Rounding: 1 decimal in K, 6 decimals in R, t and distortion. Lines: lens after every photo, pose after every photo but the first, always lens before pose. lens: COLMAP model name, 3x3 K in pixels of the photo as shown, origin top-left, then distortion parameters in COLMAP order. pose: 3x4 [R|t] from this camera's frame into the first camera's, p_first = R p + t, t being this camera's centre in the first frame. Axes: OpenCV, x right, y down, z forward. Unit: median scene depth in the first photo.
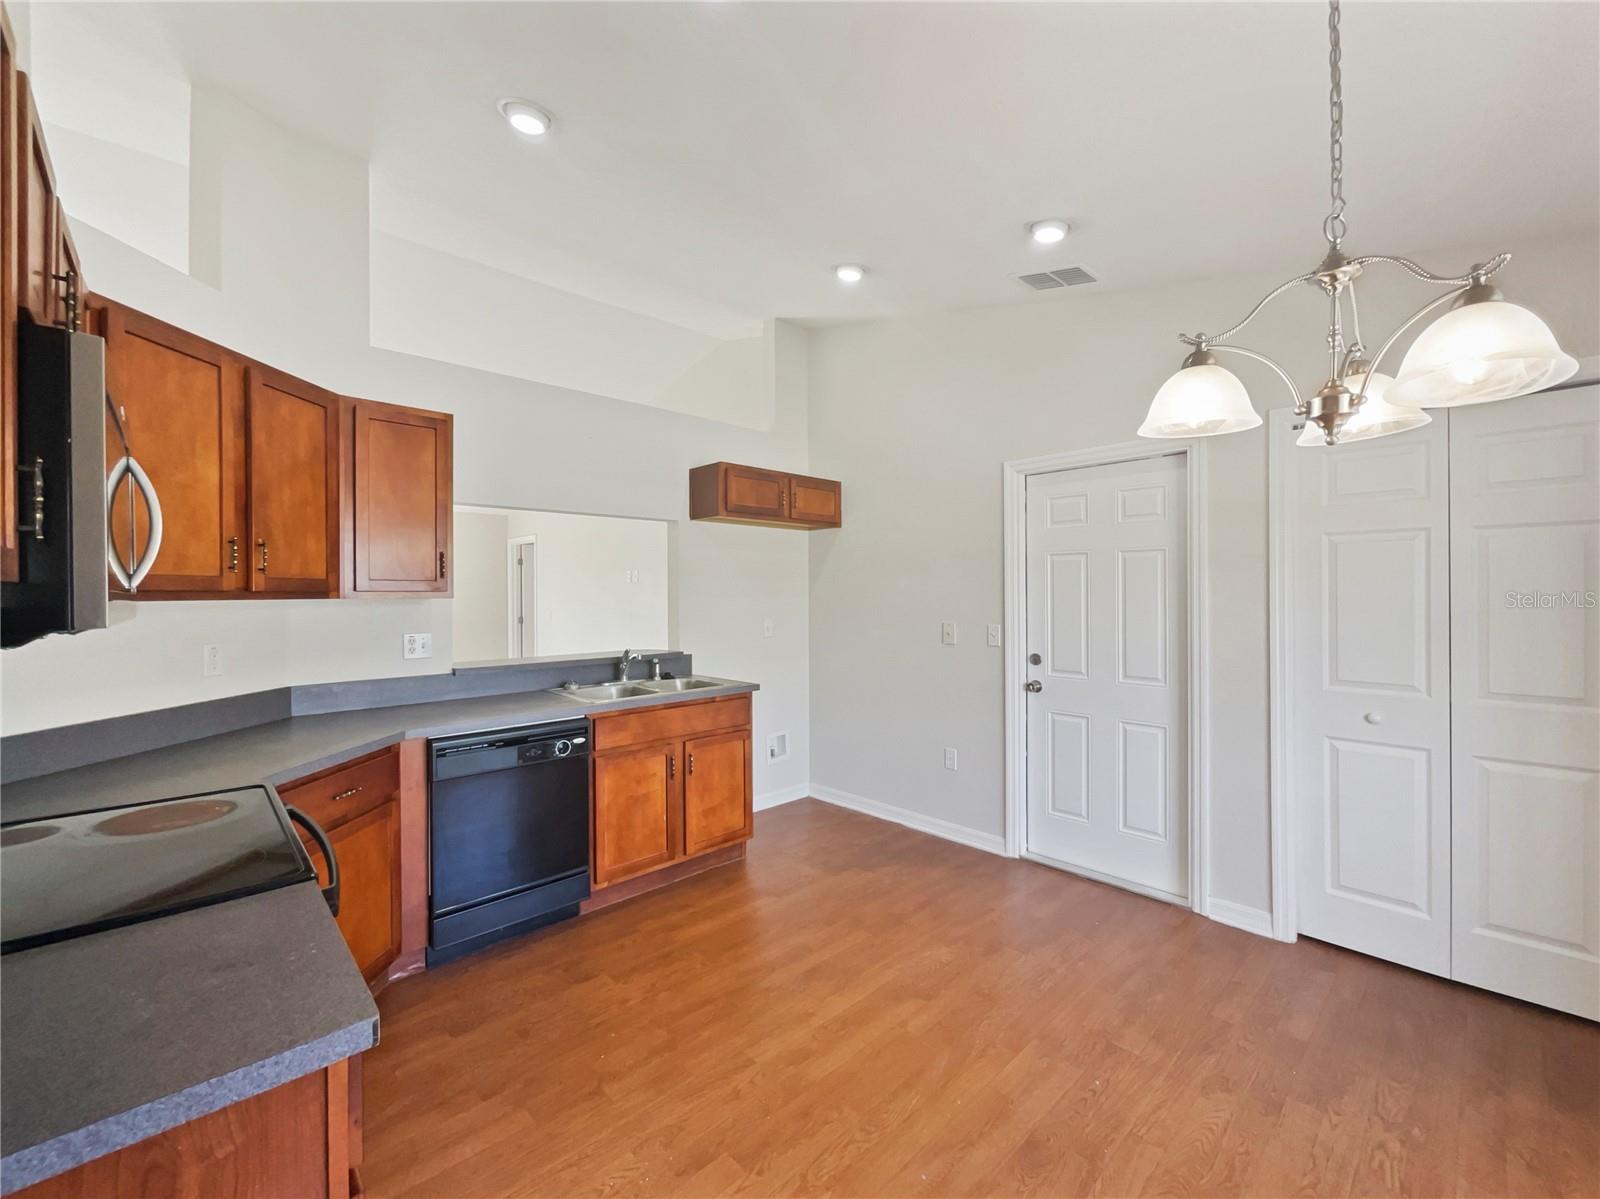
lens RADIAL K [[672.5, 0, 792.4], [0, 672.5, 590.2], [0, 0, 1]] dist [0.001006, 0.000860]
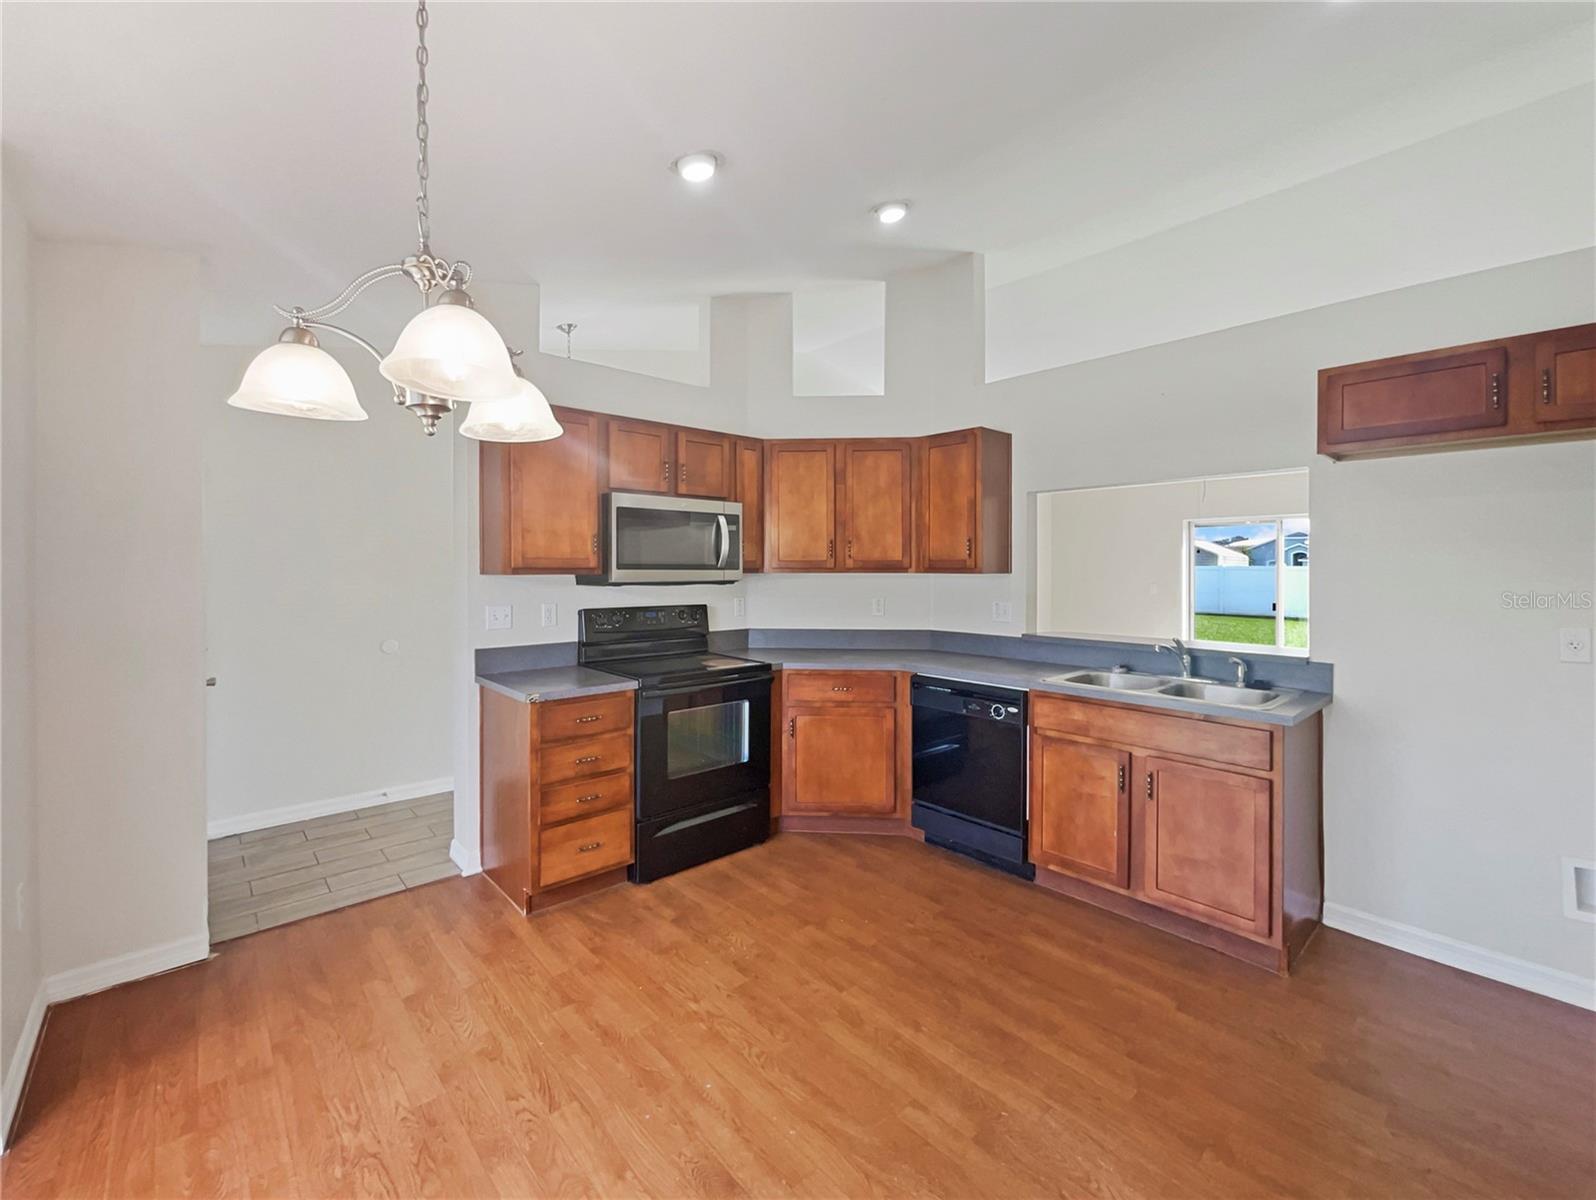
lens RADIAL K [[670.8, 0, 790.3], [0, 670.8, 592.8], [0, 0, 1]] dist [0.001006, 0.000860]
pose [[-0.025062, 0.033212, -0.999134, 0.861422], [-0.003571, 0.999439, 0.033312, 0.005936], [0.999680, 0.004403, -0.024930, 0.786934]]
